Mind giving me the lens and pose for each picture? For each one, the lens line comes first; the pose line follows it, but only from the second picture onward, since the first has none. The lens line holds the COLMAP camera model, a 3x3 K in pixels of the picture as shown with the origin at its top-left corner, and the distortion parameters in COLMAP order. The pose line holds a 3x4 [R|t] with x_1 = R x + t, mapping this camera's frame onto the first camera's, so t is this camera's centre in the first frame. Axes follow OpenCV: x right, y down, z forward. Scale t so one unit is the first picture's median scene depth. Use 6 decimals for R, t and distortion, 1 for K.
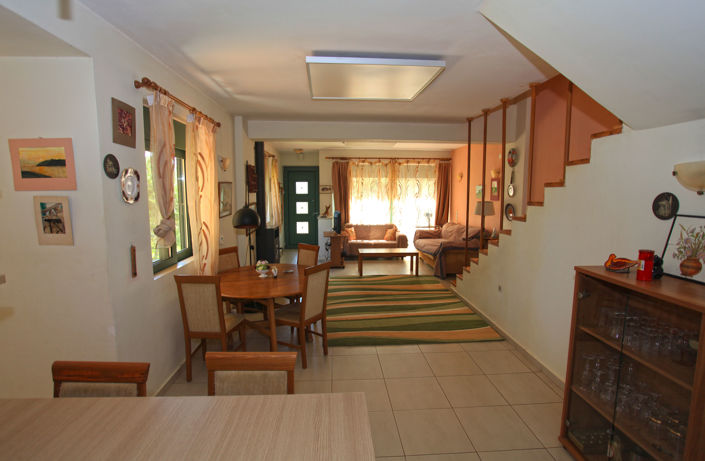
lens RADIAL K [[336.1, 0, 350.7], [0, 336.1, 228.5], [0, 0, 1]] dist [-0.044525, -0.000135]
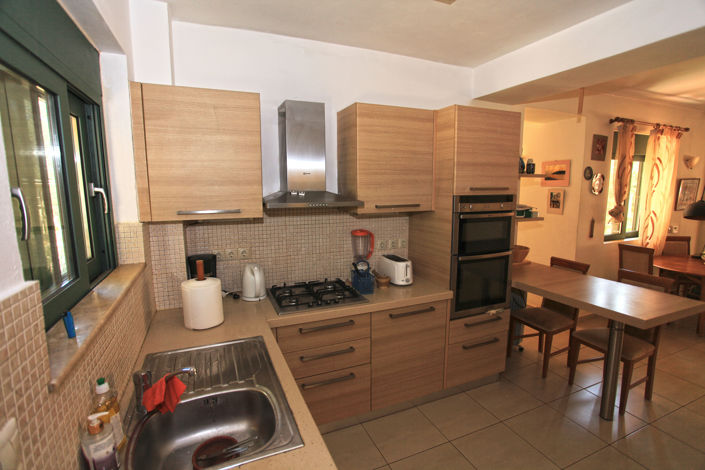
lens RADIAL K [[339.8, 0, 351.7], [0, 339.8, 234.4], [0, 0, 1]] dist [-0.004073, 0.003141]
pose [[0.353943, 0.129447, -0.926265, 0.417008], [-0.100507, 0.989905, 0.099935, 0.062923], [0.929851, 0.057725, 0.363380, -0.621885]]
